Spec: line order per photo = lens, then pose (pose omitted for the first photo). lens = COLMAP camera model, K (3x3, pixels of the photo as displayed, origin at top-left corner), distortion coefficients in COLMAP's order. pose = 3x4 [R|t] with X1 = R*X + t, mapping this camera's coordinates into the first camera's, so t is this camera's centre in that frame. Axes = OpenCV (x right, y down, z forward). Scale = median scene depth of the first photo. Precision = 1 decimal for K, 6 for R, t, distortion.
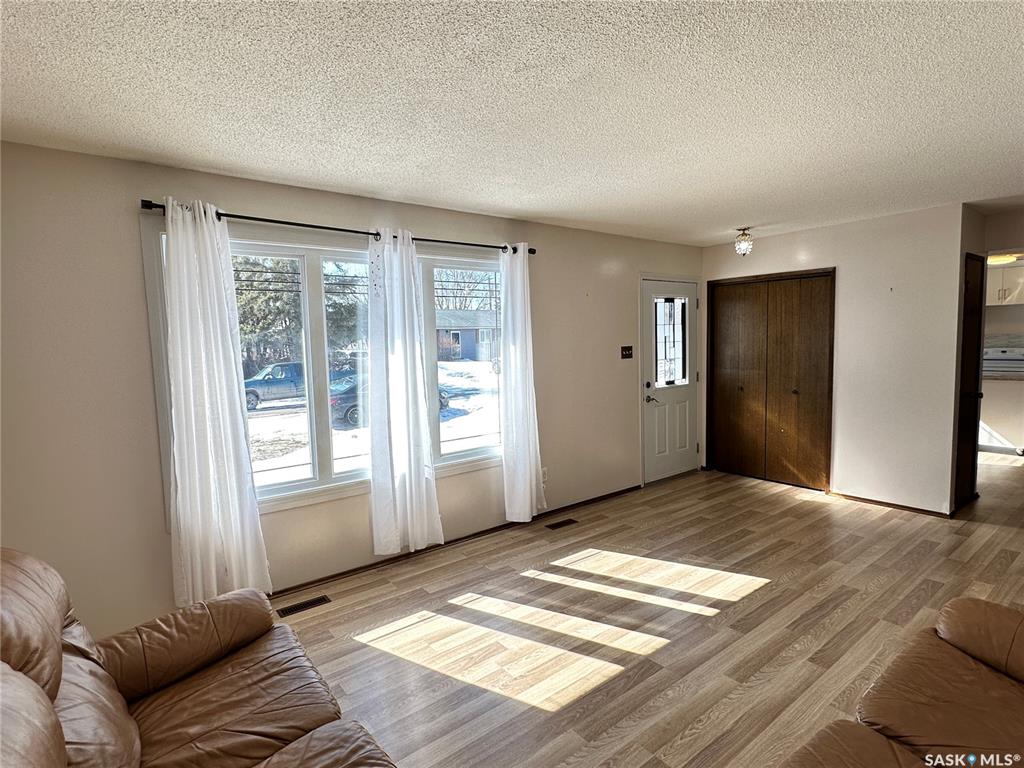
lens RADIAL K [[535.6, 0, 511.1], [0, 535.6, 386.6], [0, 0, 1]] dist [-0.004523, 0.001276]
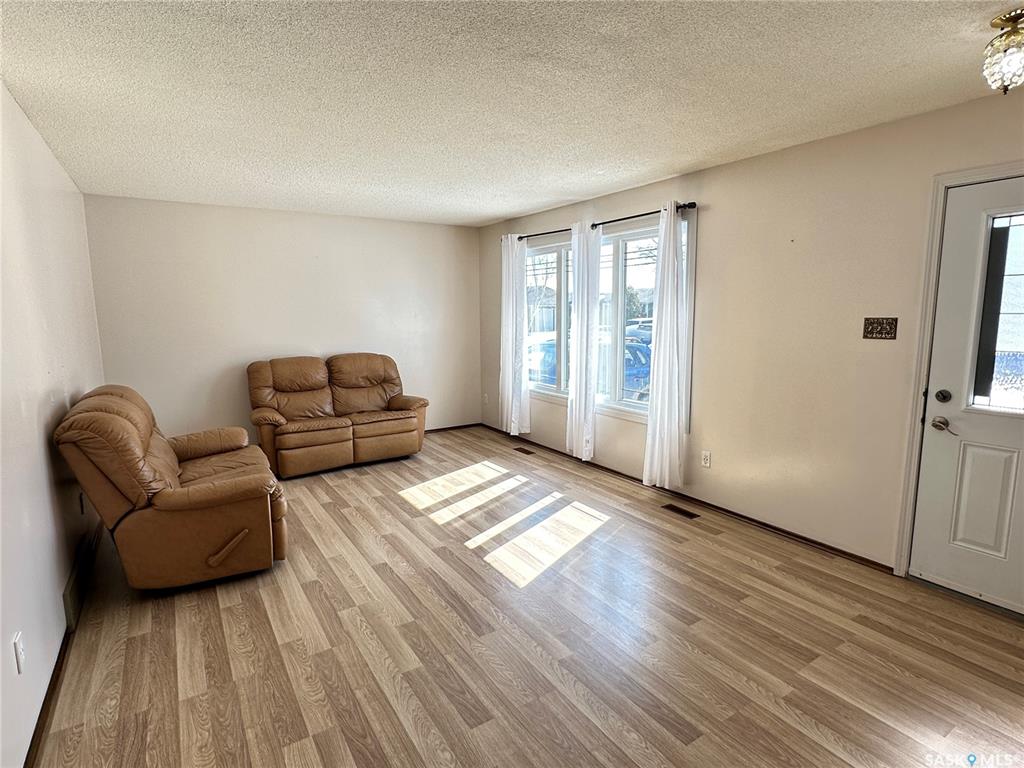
lens RADIAL K [[535.6, 0, 511.1], [0, 535.6, 386.6], [0, 0, 1]] dist [-0.004523, 0.001276]
pose [[-0.092488, 0.167956, -0.981446, 1.065416], [-0.079557, 0.981273, 0.175424, -0.092228], [0.992530, 0.094306, -0.077394, 0.844479]]
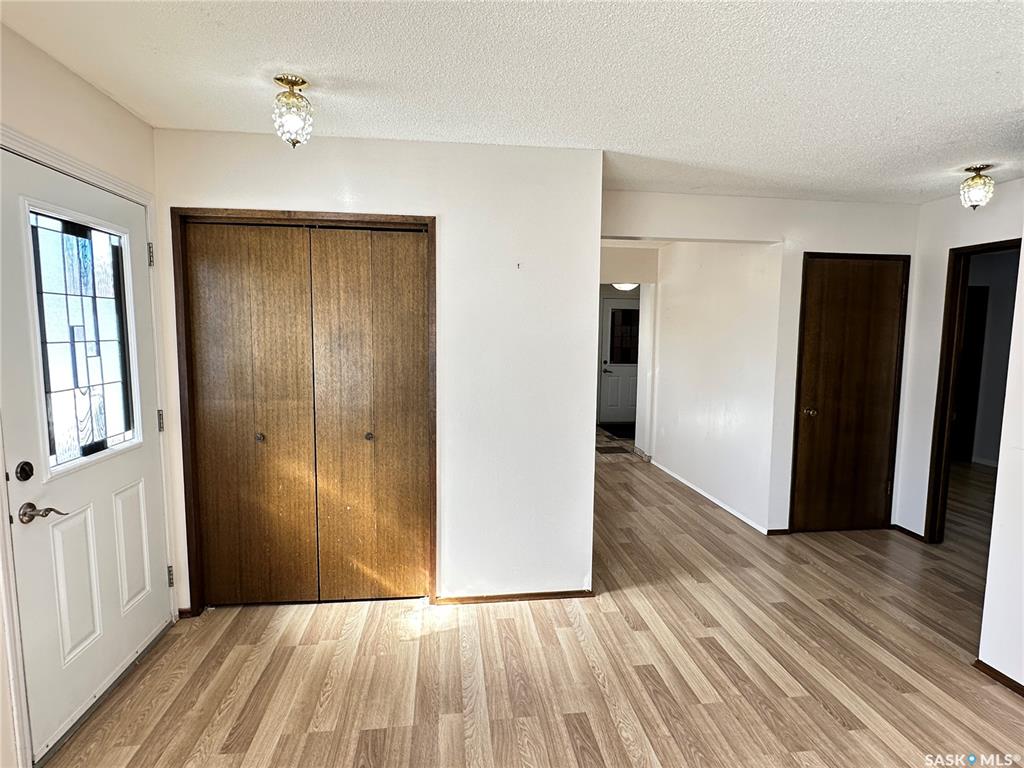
lens RADIAL K [[535.6, 0, 511.1], [0, 535.6, 386.6], [0, 0, 1]] dist [-0.004523, 0.001276]
pose [[0.513602, -0.054818, 0.856276, 0.175454], [0.051751, 0.998119, 0.032858, -0.067881], [-0.856467, 0.027437, 0.515473, 0.766301]]
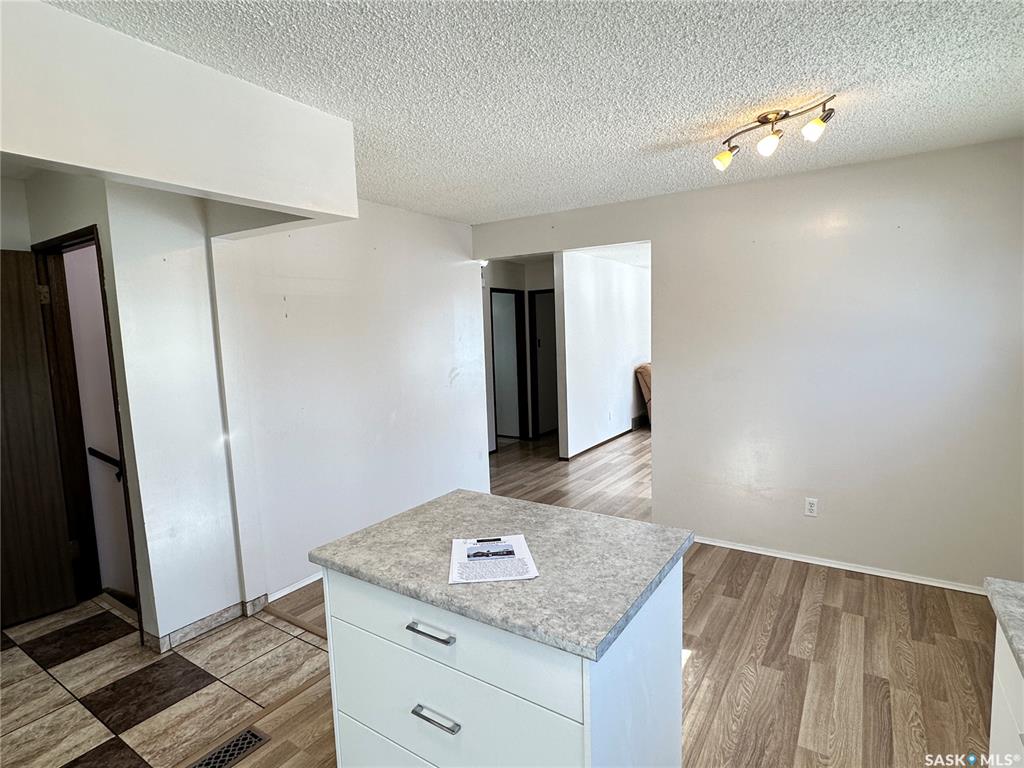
lens RADIAL K [[535.6, 0, 511.1], [0, 535.6, 386.6], [0, 0, 1]] dist [-0.004523, 0.001276]
pose [[-0.947044, 0.088164, -0.308763, 1.590023], [0.027913, 0.980532, 0.194366, -0.225393], [0.319888, 0.175455, -0.931068, 2.012896]]
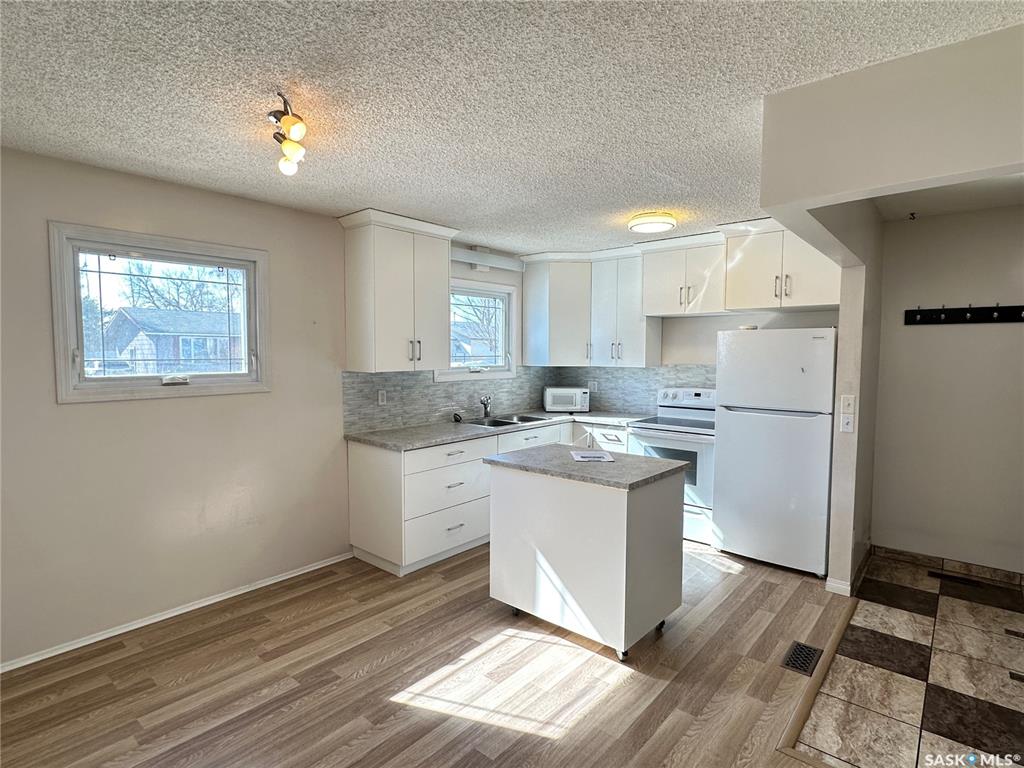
lens RADIAL K [[535.6, 0, 511.1], [0, 535.6, 386.6], [0, 0, 1]] dist [-0.004523, 0.001276]
pose [[0.980532, 0.016754, 0.195642, 1.229799], [-0.011887, 0.999591, -0.026026, -0.115342], [-0.195998, 0.023194, 0.980330, 0.941330]]
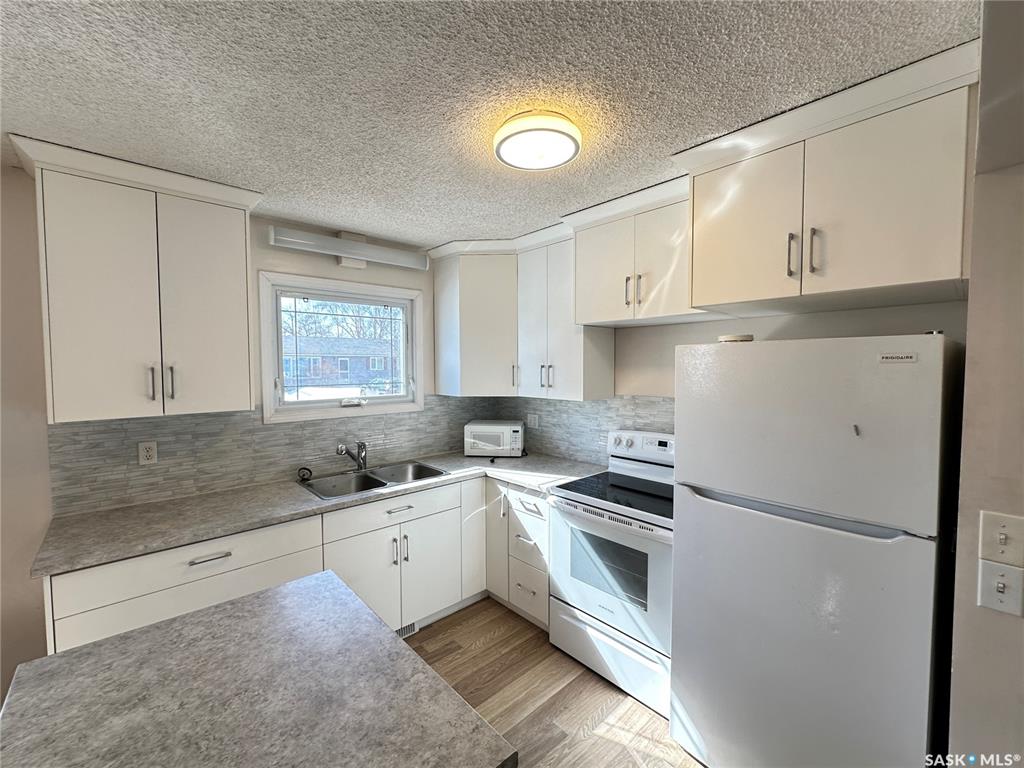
lens RADIAL K [[425.7, 0, 512.0], [0, 425.7, 384.0], [0, 0, 1]] dist [-0.003150, 0.000170]
pose [[0.996658, 0.020108, 0.079179, 1.599819], [-0.016466, 0.998788, -0.046389, -0.187704], [-0.080016, 0.044930, 0.995780, 1.424731]]
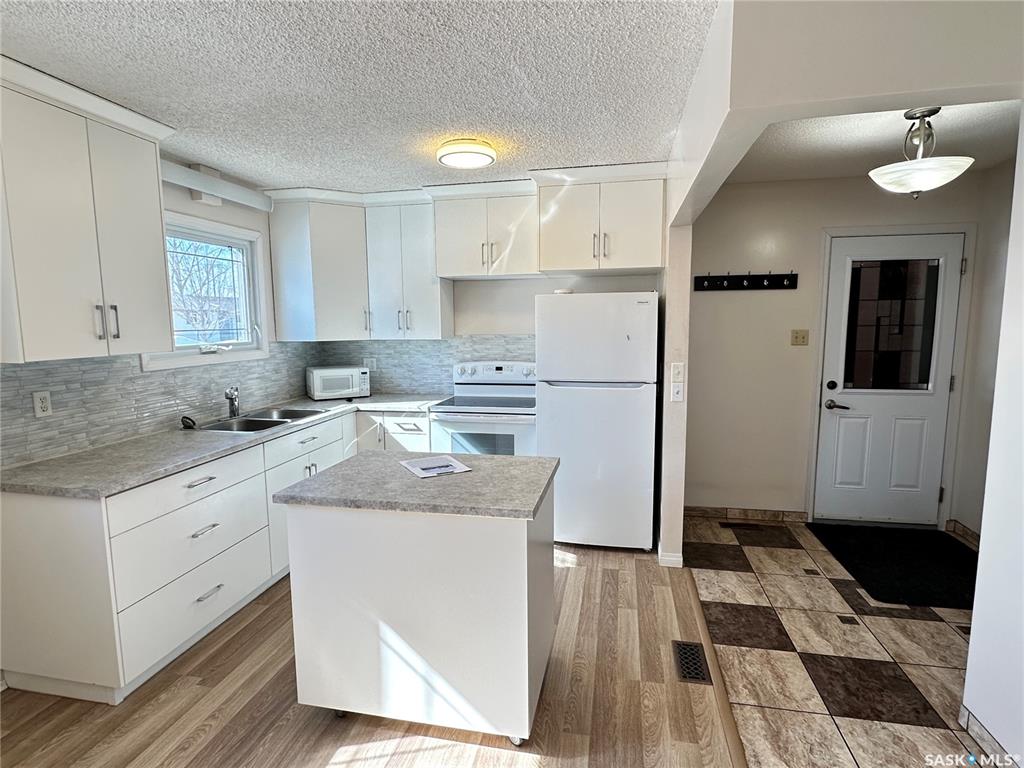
lens RADIAL K [[535.6, 0, 511.1], [0, 535.6, 386.6], [0, 0, 1]] dist [-0.004523, 0.001276]
pose [[0.762288, -0.059423, 0.644504, 1.204195], [0.046739, 0.998231, 0.036756, -0.135189], [-0.645548, 0.002105, 0.763717, 1.204278]]
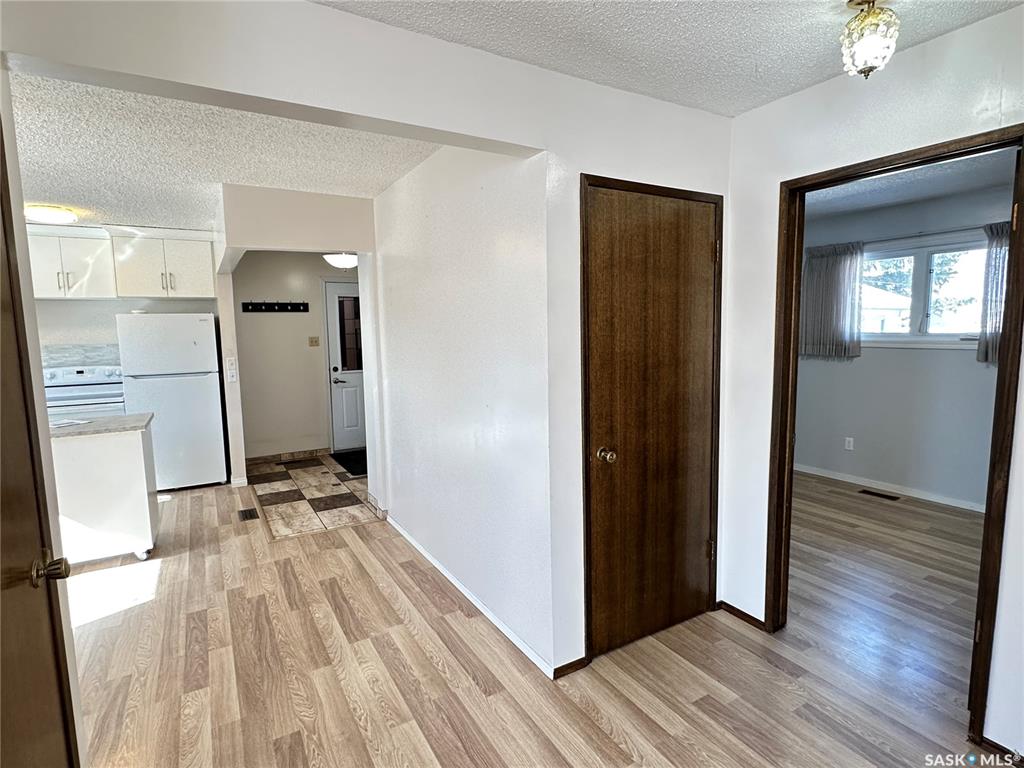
lens RADIAL K [[535.6, 0, 511.1], [0, 535.6, 386.6], [0, 0, 1]] dist [-0.004523, 0.001276]
pose [[0.134626, -0.084253, 0.987308, 0.729195], [0.101380, 0.992321, 0.070857, -0.084311], [-0.985697, 0.090554, 0.142133, 0.816156]]
